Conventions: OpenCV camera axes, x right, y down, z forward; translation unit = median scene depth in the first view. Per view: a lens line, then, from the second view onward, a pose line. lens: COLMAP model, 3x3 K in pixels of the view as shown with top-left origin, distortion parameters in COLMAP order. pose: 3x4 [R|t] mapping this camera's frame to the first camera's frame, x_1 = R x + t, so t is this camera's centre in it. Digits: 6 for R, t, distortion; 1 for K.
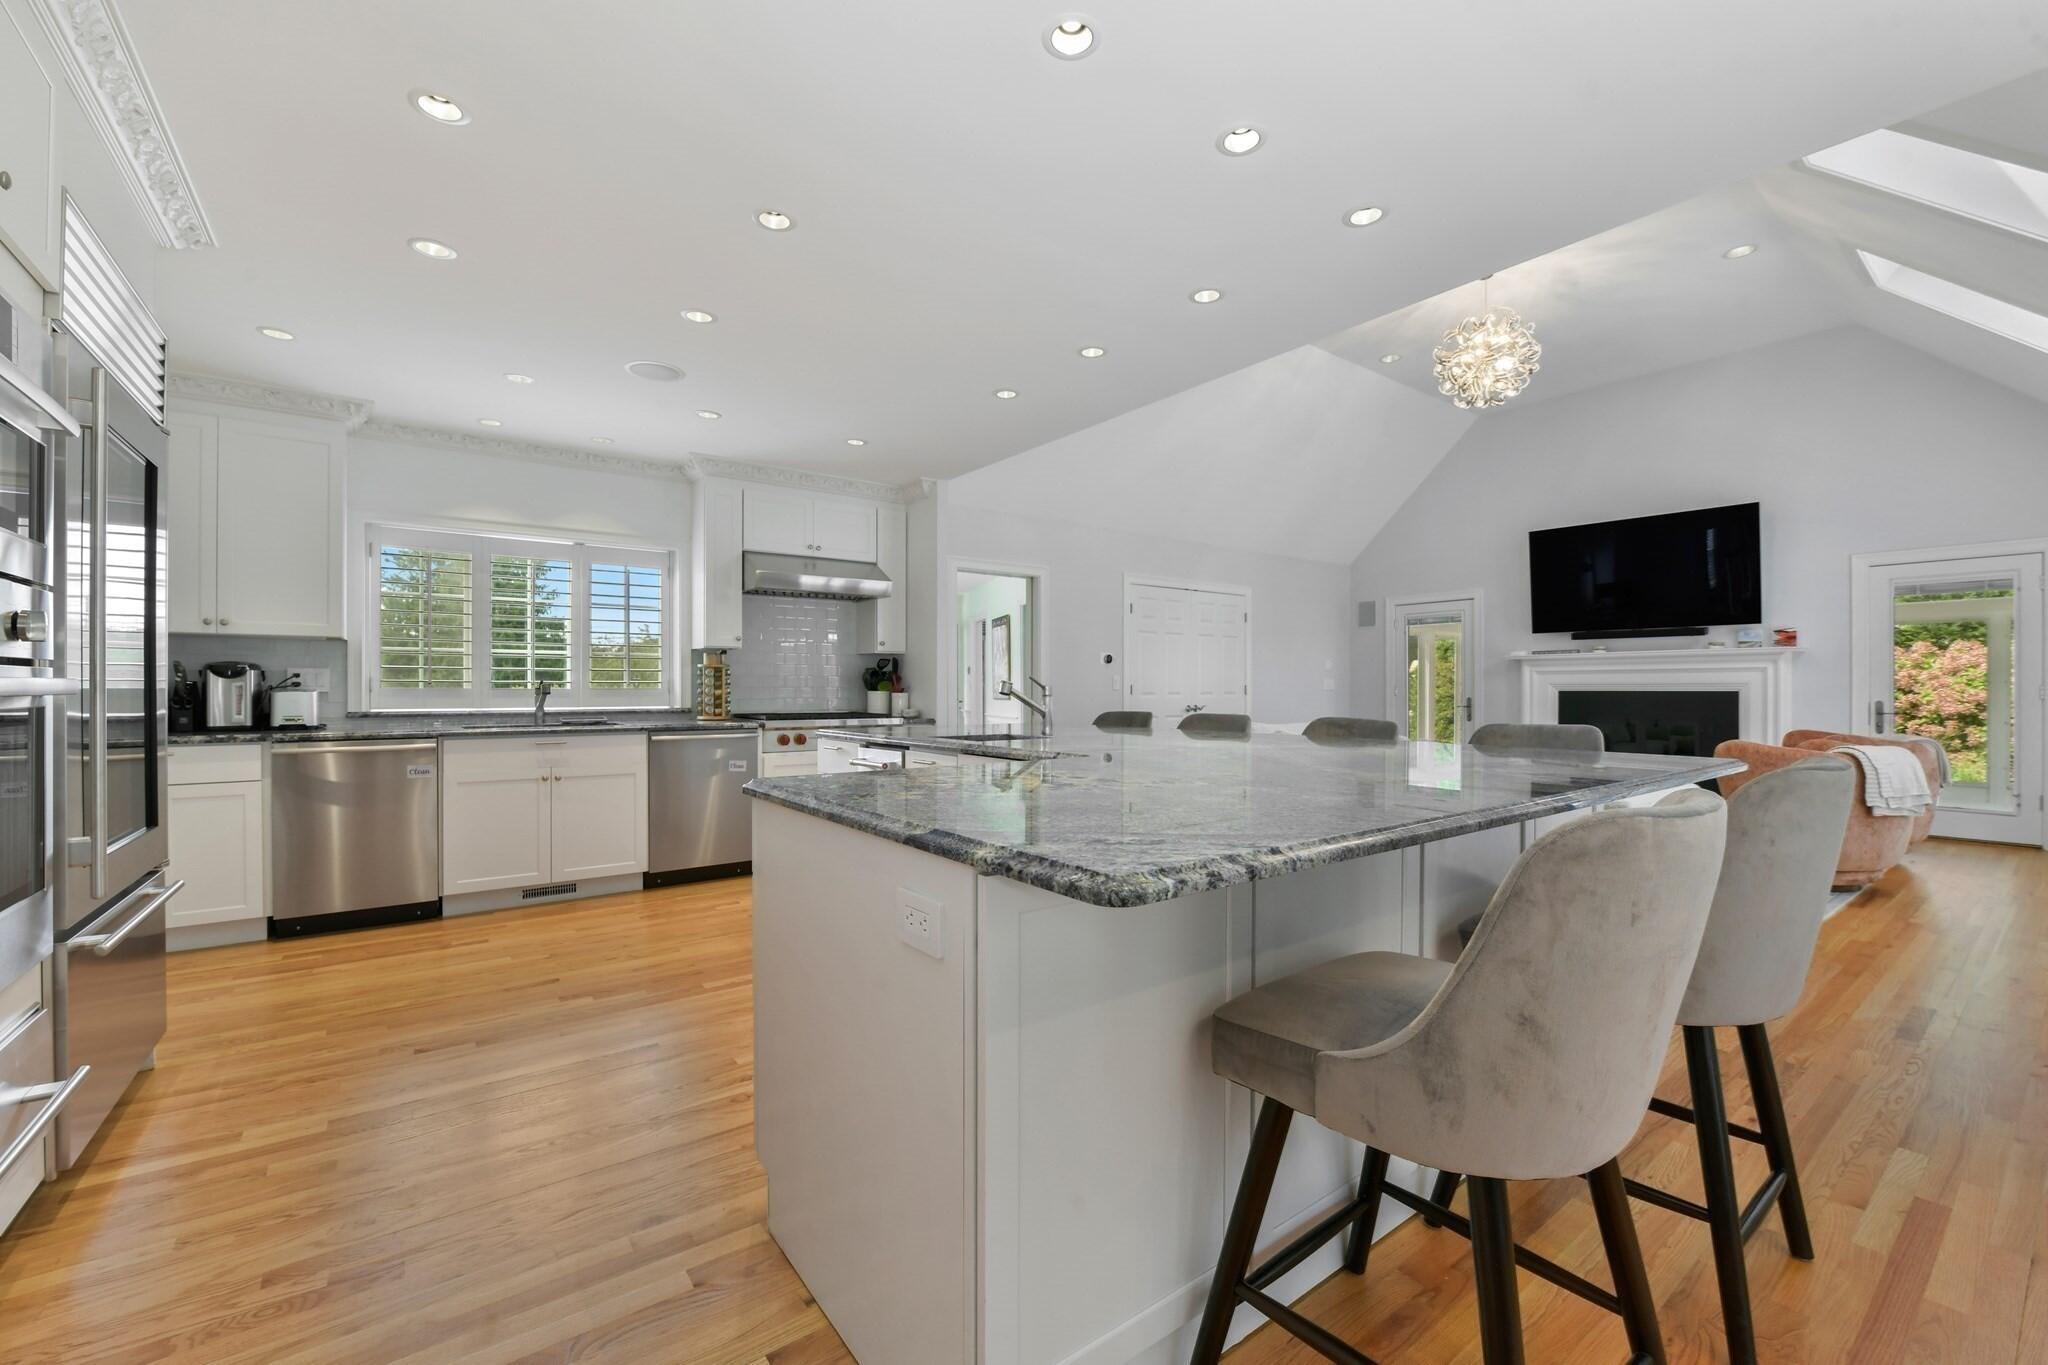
lens RADIAL K [[836.9, 0, 1023.3], [0, 836.9, 686.0], [0, 0, 1]] dist [-0.000091, 0.000003]
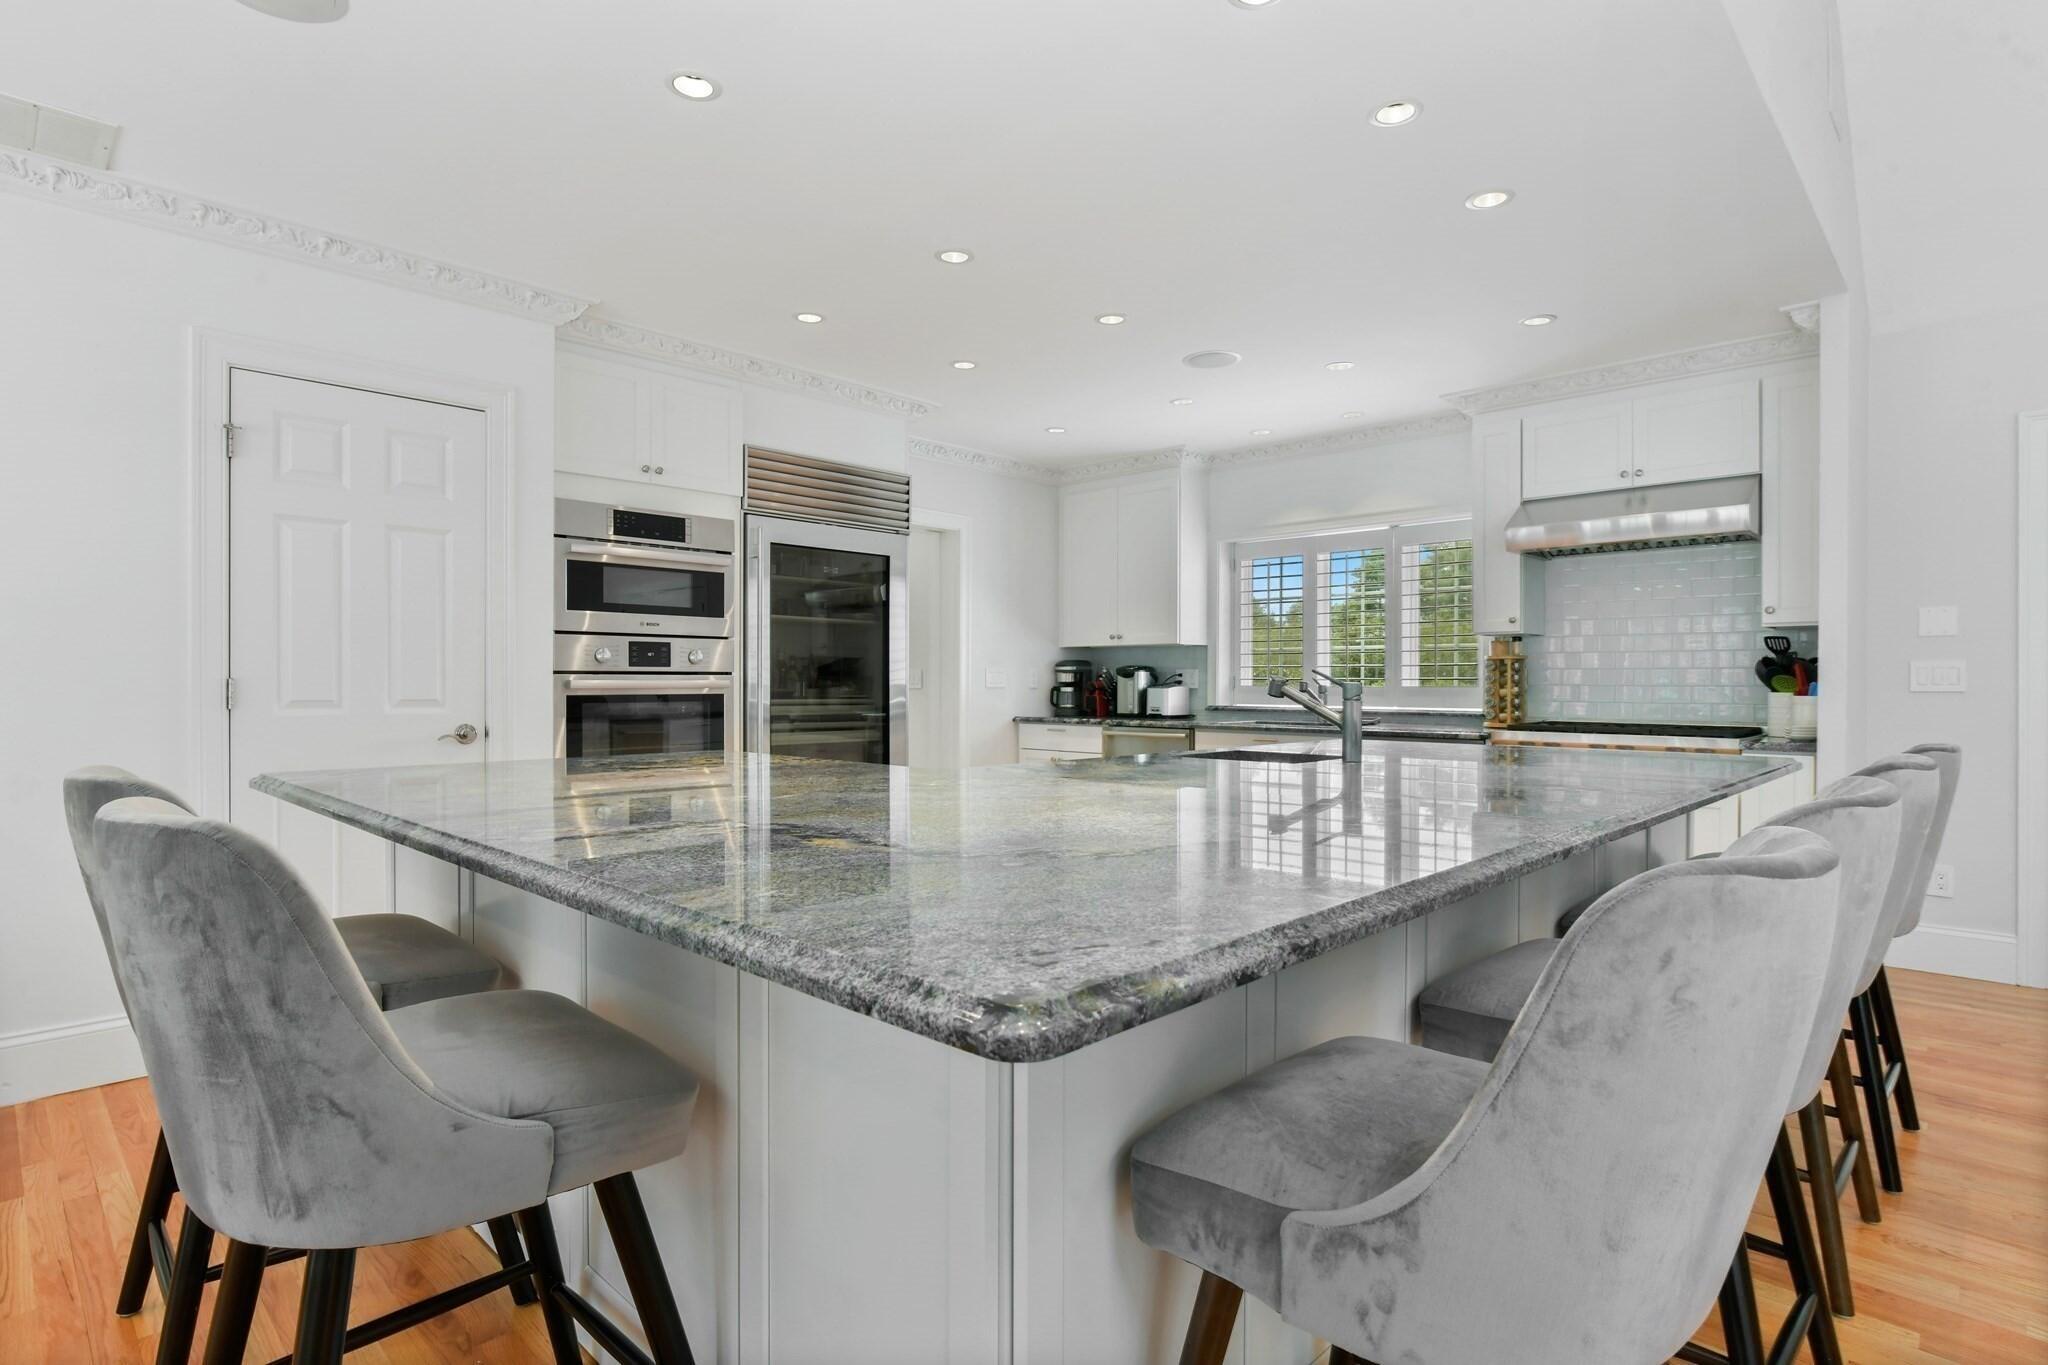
lens RADIAL K [[1029.3, 0, 1020.4], [0, 1029.3, 682.7], [0, 0, 1]] dist [0.000273, -0.000033]
pose [[0.166215, 0.001840, -0.986088, 0.602926], [0.002080, 0.999995, 0.002216, -0.004928], [0.986087, -0.002420, 0.166210, 0.507845]]
